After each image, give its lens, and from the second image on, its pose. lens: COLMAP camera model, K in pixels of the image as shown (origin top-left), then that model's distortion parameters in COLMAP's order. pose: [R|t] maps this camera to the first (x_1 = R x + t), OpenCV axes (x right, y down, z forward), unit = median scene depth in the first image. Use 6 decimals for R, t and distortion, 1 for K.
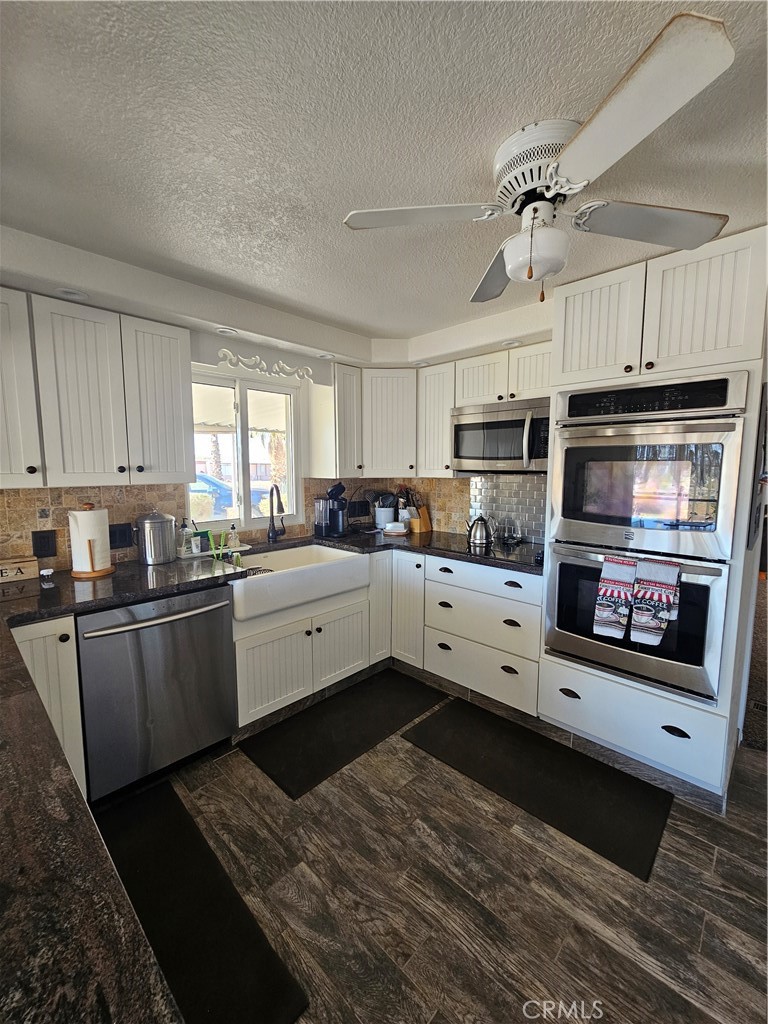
lens RADIAL K [[417.3, 0, 383.9], [0, 417.3, 511.6], [0, 0, 1]] dist [0.000410, 0.000143]
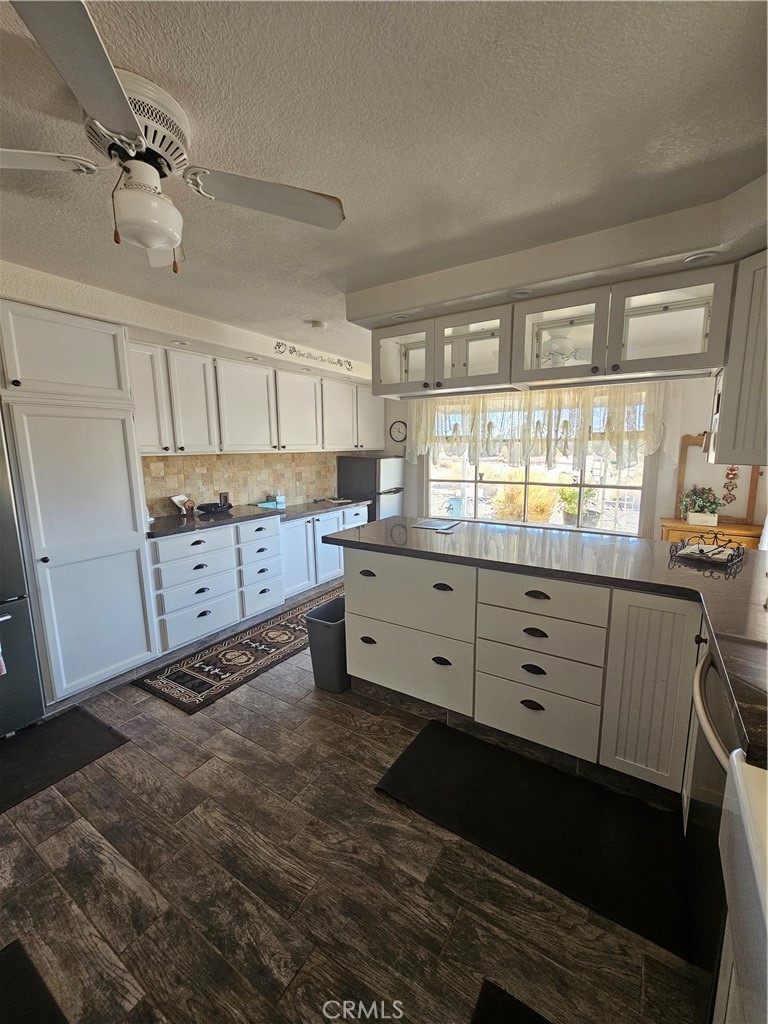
lens RADIAL K [[417.3, 0, 385.5], [0, 417.3, 512.6], [0, 0, 1]] dist [0.000410, 0.000143]
pose [[-0.981165, 0.035066, -0.189961, 0.030574], [-0.015870, 0.965429, 0.260184, -0.172968], [0.192517, 0.258298, -0.946689, 1.695343]]
